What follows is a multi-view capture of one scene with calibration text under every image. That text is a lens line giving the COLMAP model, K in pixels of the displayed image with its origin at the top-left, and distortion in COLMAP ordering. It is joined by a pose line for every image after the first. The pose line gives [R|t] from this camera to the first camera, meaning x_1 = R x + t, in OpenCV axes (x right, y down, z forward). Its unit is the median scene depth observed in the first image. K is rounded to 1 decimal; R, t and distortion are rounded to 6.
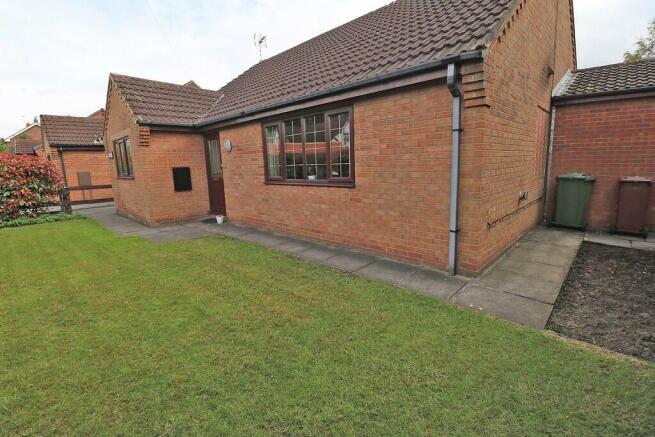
lens RADIAL K [[300.5, 0, 326.8], [0, 300.5, 214.4], [0, 0, 1]] dist [-0.001003, -0.000029]
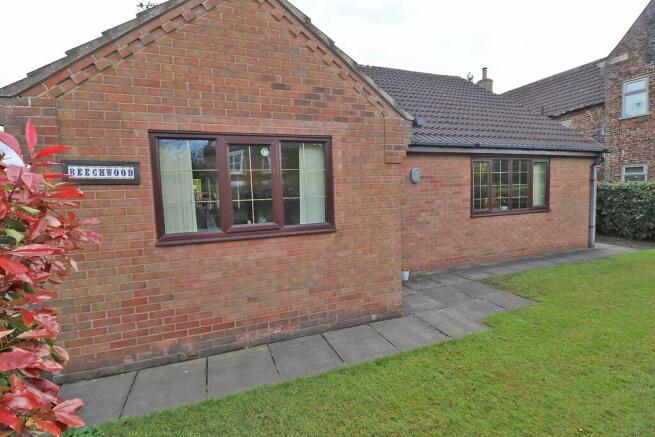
lens RADIAL K [[300.5, 0, 326.8], [0, 300.5, 221.2], [0, 0, 1]] dist [-0.001003, -0.000029]
pose [[0.417926, -0.045493, 0.907341, -1.348551], [0.180008, 0.983090, -0.033621, -0.146881], [-0.890469, 0.177380, 0.419048, 1.049538]]
